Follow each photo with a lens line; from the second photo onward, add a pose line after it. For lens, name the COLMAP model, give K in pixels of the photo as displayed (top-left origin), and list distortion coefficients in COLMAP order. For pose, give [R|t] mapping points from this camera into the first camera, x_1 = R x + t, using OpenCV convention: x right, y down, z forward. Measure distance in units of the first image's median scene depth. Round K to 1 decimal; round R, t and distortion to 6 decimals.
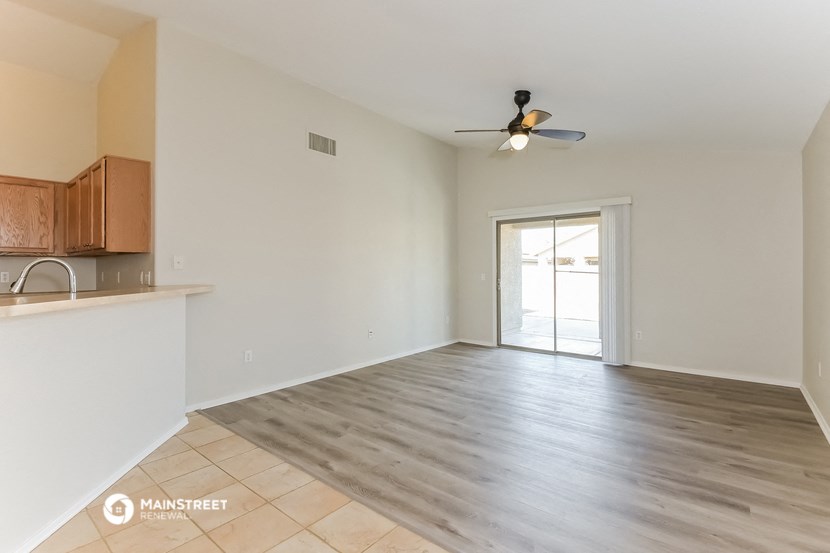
lens RADIAL K [[393.2, 0, 407.9], [0, 393.2, 267.5], [0, 0, 1]] dist [-0.015078, -0.000035]
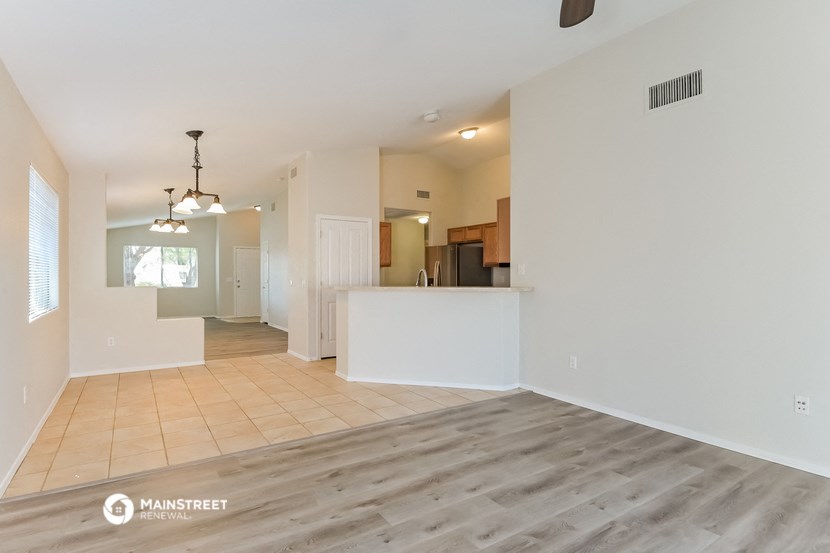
lens RADIAL K [[439.5, 0, 414.2], [0, 439.5, 274.8], [0, 0, 1]] dist [-0.018781, -0.001518]
pose [[-0.288783, 0.005537, -0.957379, 0.804148], [-0.005016, 0.999961, 0.007296, 0.002375], [0.957381, 0.006909, -0.288744, 0.992493]]
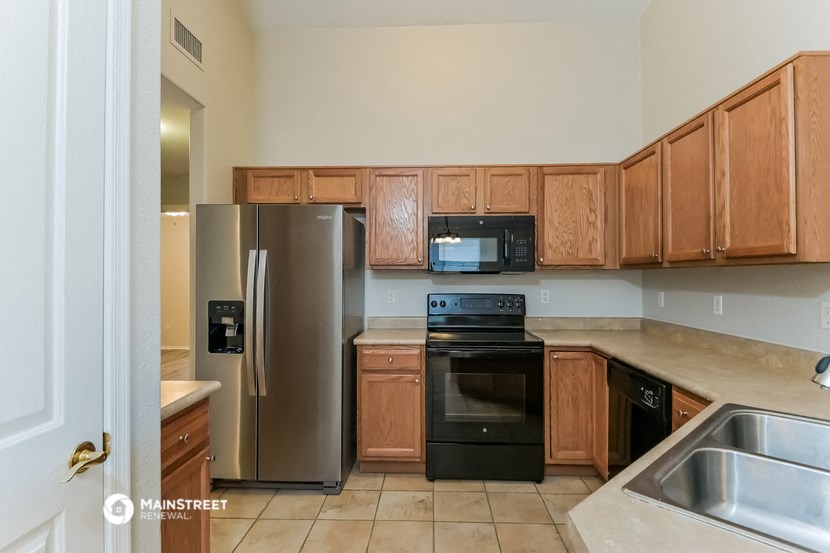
lens RADIAL K [[393.2, 0, 415.7], [0, 393.2, 272.8], [0, 0, 1]] dist [-0.015078, -0.000035]
pose [[0.616079, 0.001573, -0.787683, -0.621706], [-0.007406, 0.999965, -0.003795, -0.019983], [0.787650, 0.008171, 0.616069, 0.326252]]
